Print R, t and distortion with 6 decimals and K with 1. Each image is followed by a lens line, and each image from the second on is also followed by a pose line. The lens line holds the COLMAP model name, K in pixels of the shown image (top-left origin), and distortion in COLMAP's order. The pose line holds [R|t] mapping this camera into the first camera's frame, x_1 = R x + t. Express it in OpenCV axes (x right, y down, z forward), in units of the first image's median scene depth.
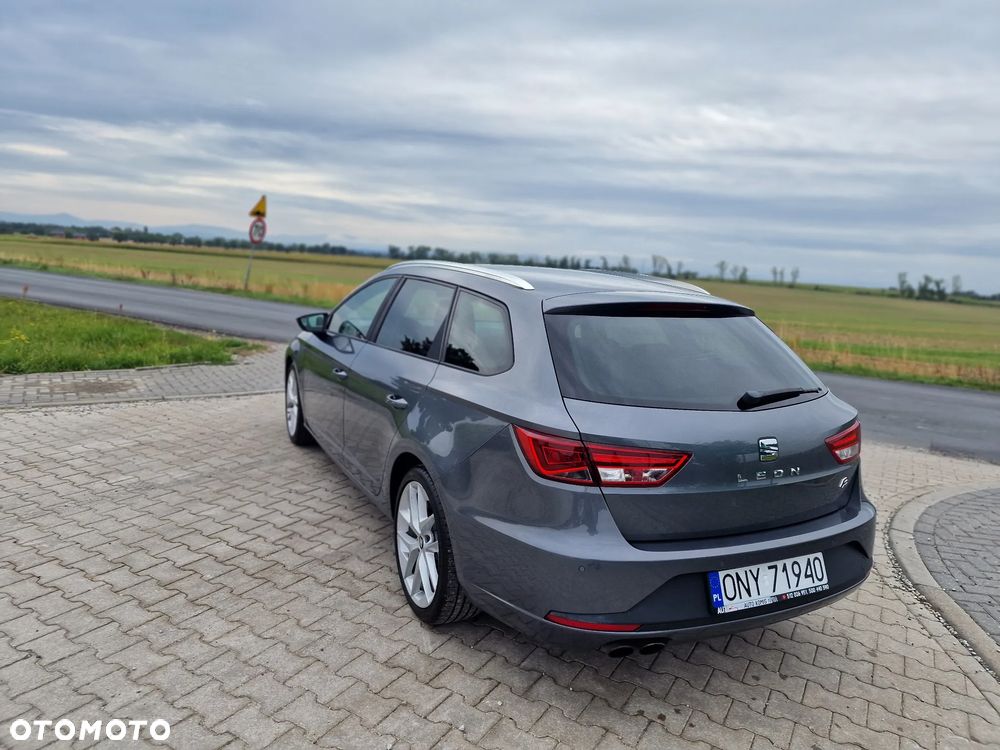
lens RADIAL K [[671.4, 0, 500.0], [0, 671.4, 375.0], [0, 0, 1]] dist [0.075823, -0.066370]
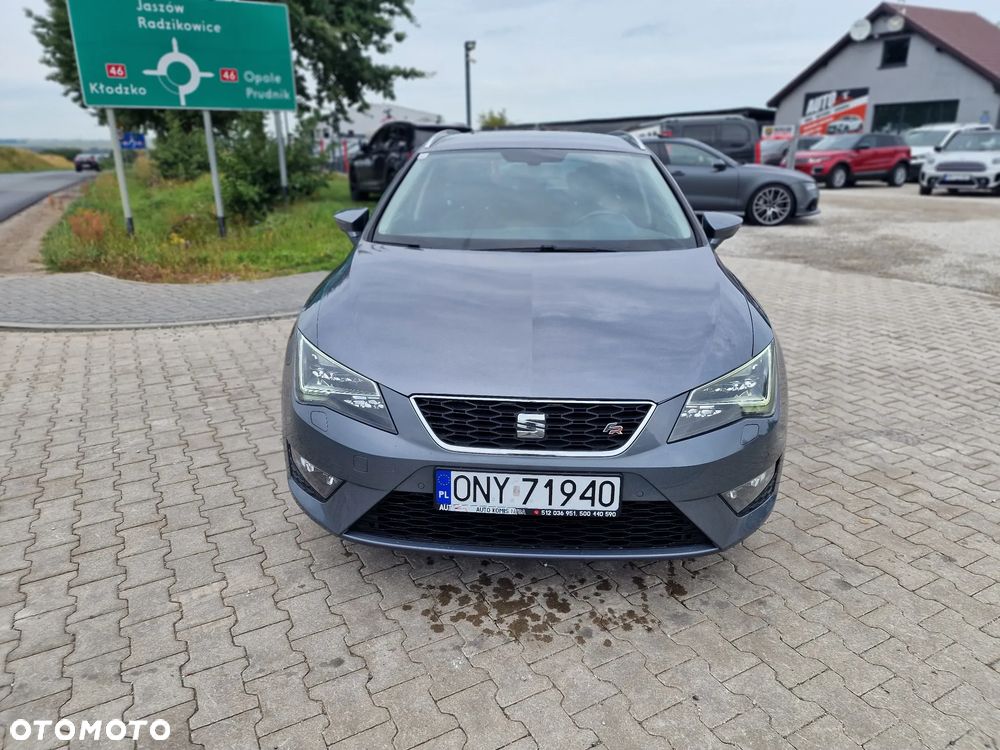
lens RADIAL K [[672.3, 0, 496.3], [0, 672.3, 348.2], [0, 0, 1]] dist [0.073769, -0.065328]
pose [[-0.864824, -0.206849, 0.457485, -0.633057], [0.023458, 0.893547, 0.448357, -0.438451], [-0.501527, 0.398482, -0.767908, 2.544792]]
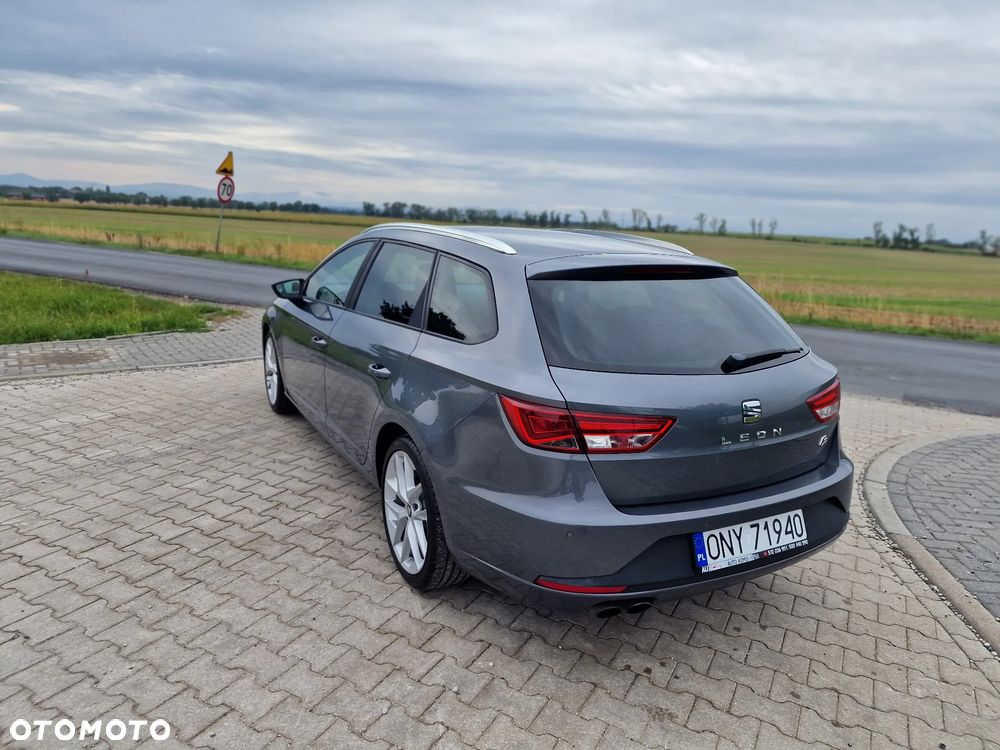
lens RADIAL K [[671.1, 0, 506.5], [0, 671.1, 385.3], [0, 0, 1]] dist [0.072692, -0.062987]
pose [[0.999057, -0.024742, 0.035679, -0.002850], [0.021915, 0.996747, 0.077554, -0.011883], [-0.037482, -0.076699, 0.996350, 0.010161]]
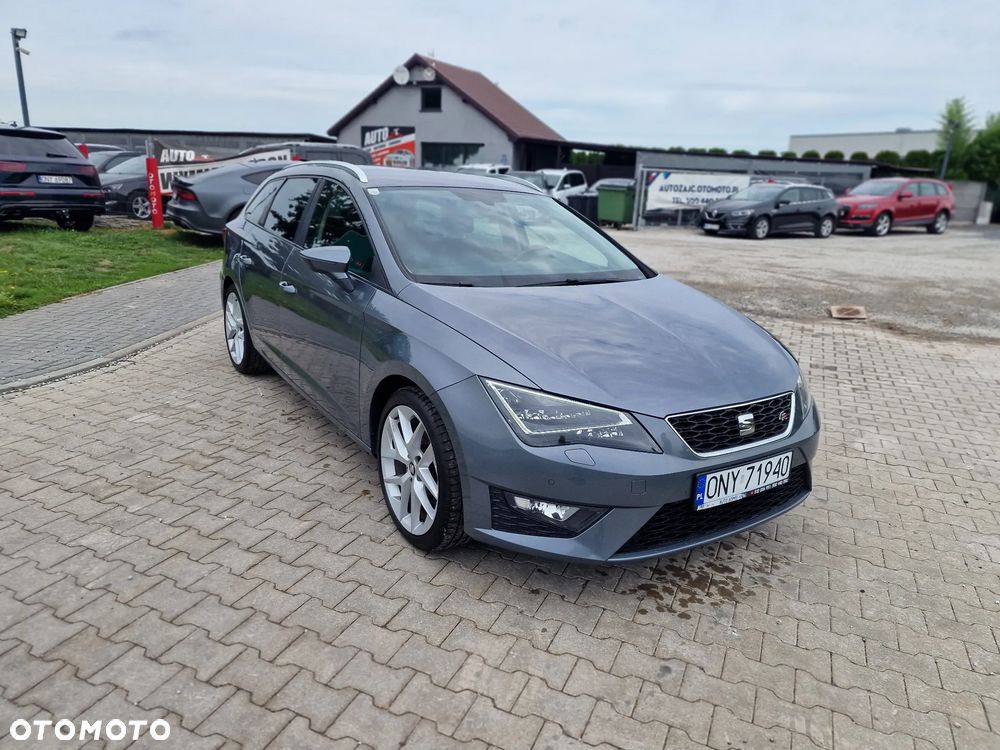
lens RADIAL K [[672.3, 0, 496.3], [0, 672.3, 348.2], [0, 0, 1]] dist [0.073769, -0.065328]
pose [[-0.986649, -0.083961, -0.139553, 0.018271], [-0.132498, 0.912077, 0.388021, -0.441221], [0.094705, 0.401331, -0.911024, 2.733192]]
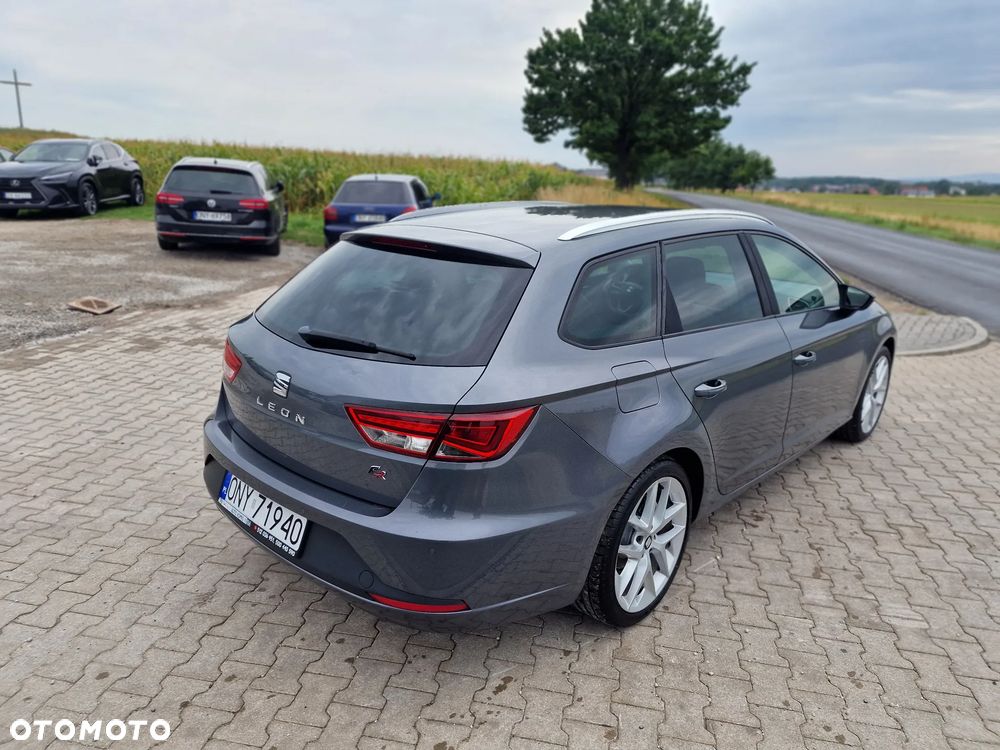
lens RADIAL K [[676.6, 0, 500.0], [0, 676.6, 375.0], [0, 0, 1]] dist [0.074957, -0.066050]
pose [[0.337646, 0.213191, -0.916812, 1.058237], [-0.166063, 0.972227, 0.164919, -0.088581], [0.926509, 0.096565, 0.363671, 0.708810]]
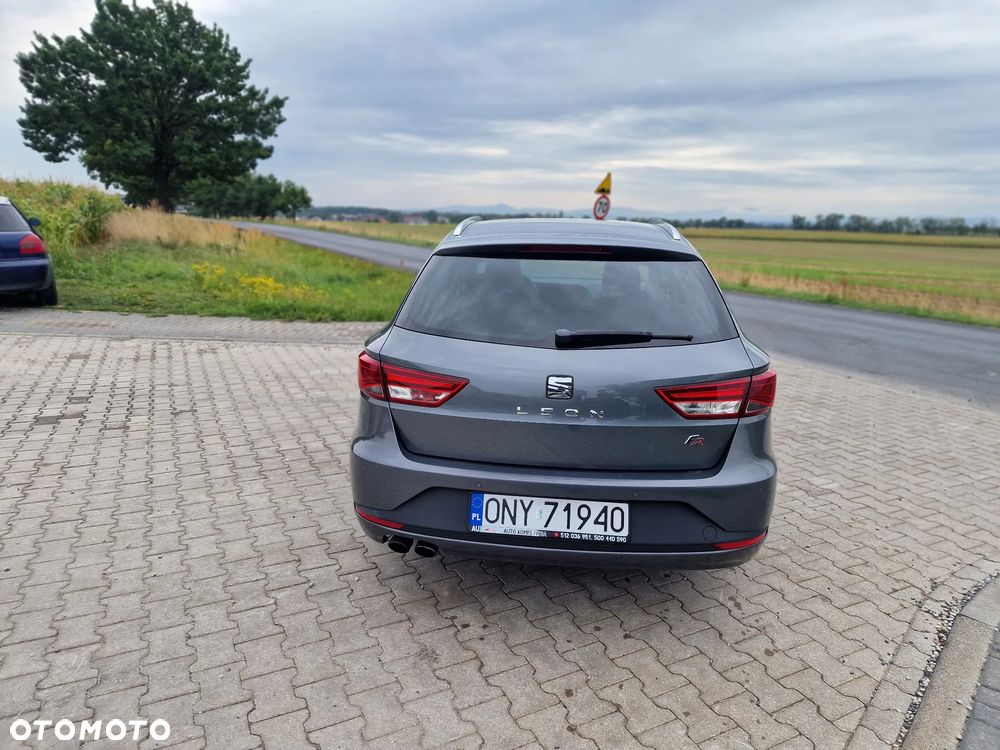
lens RADIAL K [[675.2, 0, 502.6], [0, 675.2, 366.1], [0, 0, 1]] dist [0.083091, -0.077767]
pose [[0.846872, 0.072399, -0.526845, 0.641326], [-0.061254, 0.997376, 0.038598, 0.034320], [0.528257, -0.000416, 0.849084, 0.085832]]
